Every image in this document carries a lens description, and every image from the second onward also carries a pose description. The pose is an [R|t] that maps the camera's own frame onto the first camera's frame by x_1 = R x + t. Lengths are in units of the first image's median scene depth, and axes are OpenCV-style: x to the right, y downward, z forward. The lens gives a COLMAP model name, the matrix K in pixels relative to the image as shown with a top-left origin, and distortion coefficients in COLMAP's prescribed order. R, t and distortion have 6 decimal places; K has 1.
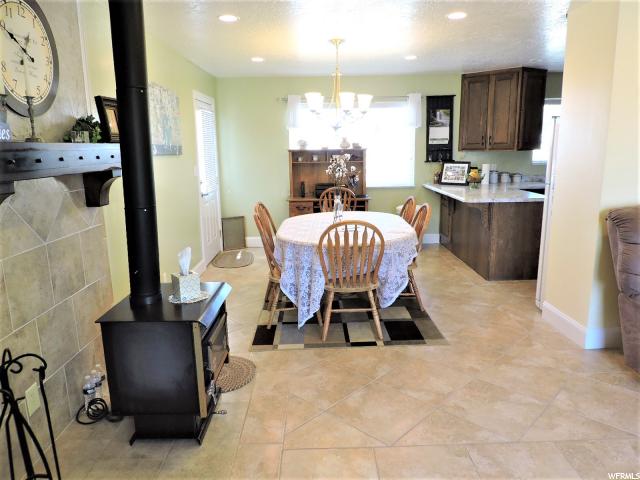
lens RADIAL K [[453.1, 0, 325.0], [0, 453.1, 238.8], [0, 0, 1]] dist [-0.015164, -0.004382]
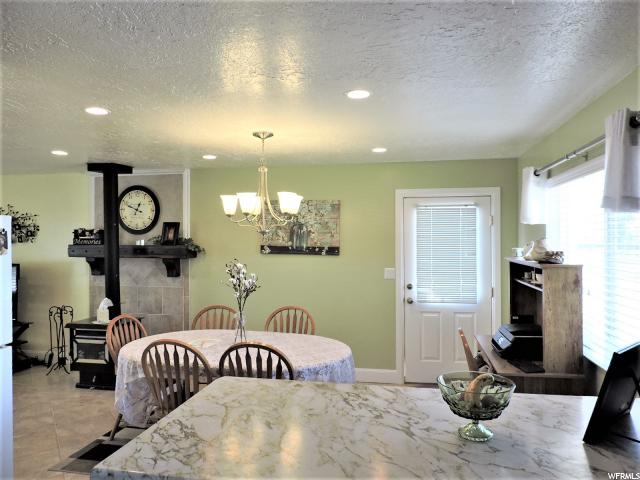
lens RADIAL K [[457.5, 0, 320.0], [0, 457.5, 240.0], [0, 0, 1]] dist [-0.020609, 0.004842]
pose [[-0.206781, 0.023288, -0.978110, 0.747319], [-0.188406, 0.980058, 0.063165, -0.274401], [0.960075, 0.197343, -0.198270, 1.149137]]
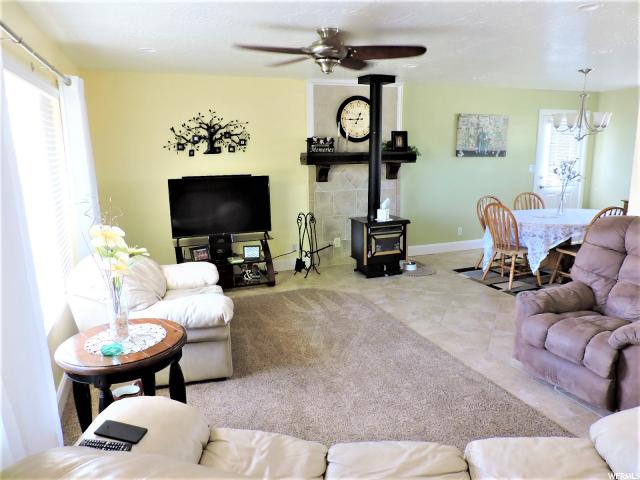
lens RADIAL K [[460.6, 0, 322.2], [0, 460.6, 238.5], [0, 0, 1]] dist [-0.016429, -0.004177]
pose [[0.340593, 0.198681, -0.918979, 0.902628], [-0.178556, 0.973299, 0.144248, -0.031024], [0.923100, 0.114959, 0.366974, -0.074479]]
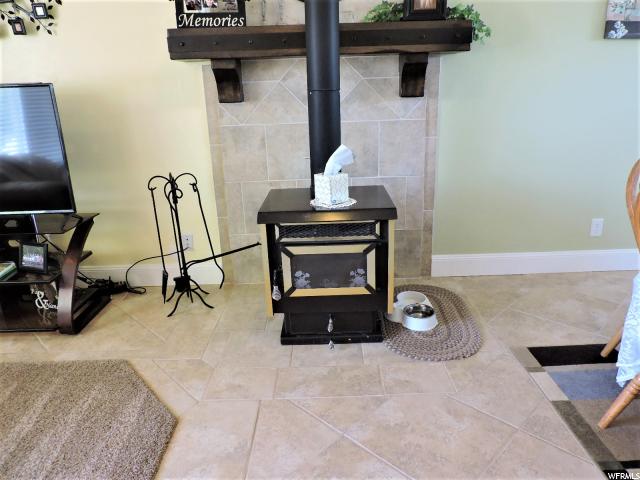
lens RADIAL K [[457.5, 0, 320.0], [0, 457.5, 240.0], [0, 0, 1]] dist [-0.020609, 0.004842]
pose [[-0.016235, 0.338710, -0.940751, 0.280789], [-0.166776, 0.926777, 0.336557, -0.049464], [0.985861, 0.162358, 0.041443, 0.483457]]
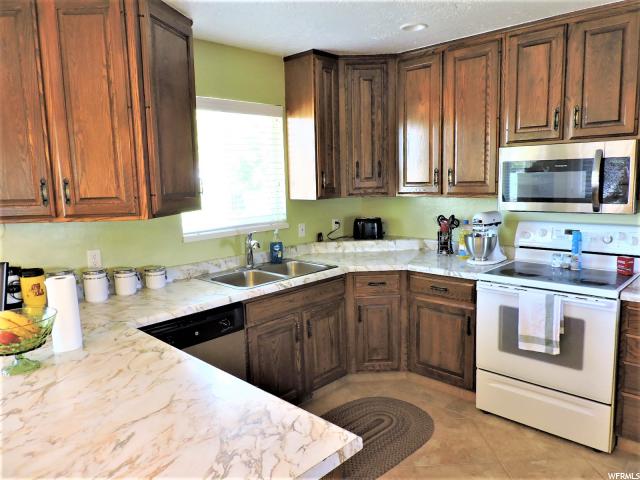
lens RADIAL K [[453.1, 0, 325.0], [0, 453.1, 238.8], [0, 0, 1]] dist [-0.015164, -0.004382]
pose [[0.700737, -0.098651, 0.706566, 0.337227], [0.157943, 0.987269, -0.018797, -0.189290], [-0.695717, 0.124769, 0.707398, 0.820741]]
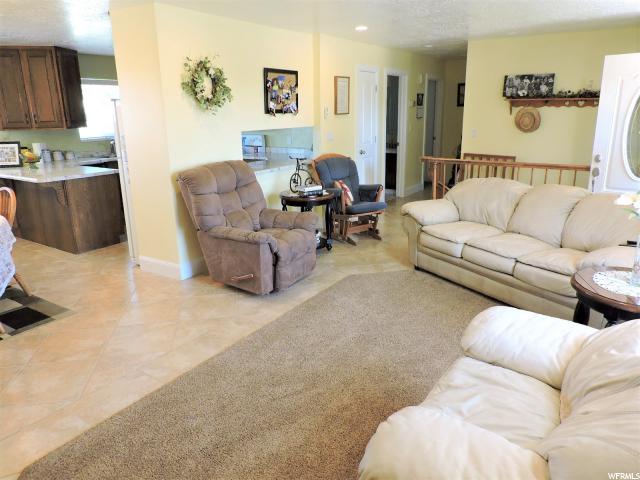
lens RADIAL K [[457.5, 0, 320.0], [0, 457.5, 240.0], [0, 0, 1]] dist [-0.020609, 0.004842]
pose [[0.569985, -0.213342, 0.793475, -0.155201], [0.169612, 0.975454, 0.140431, 0.007319], [-0.803958, 0.054539, 0.592180, -0.084317]]
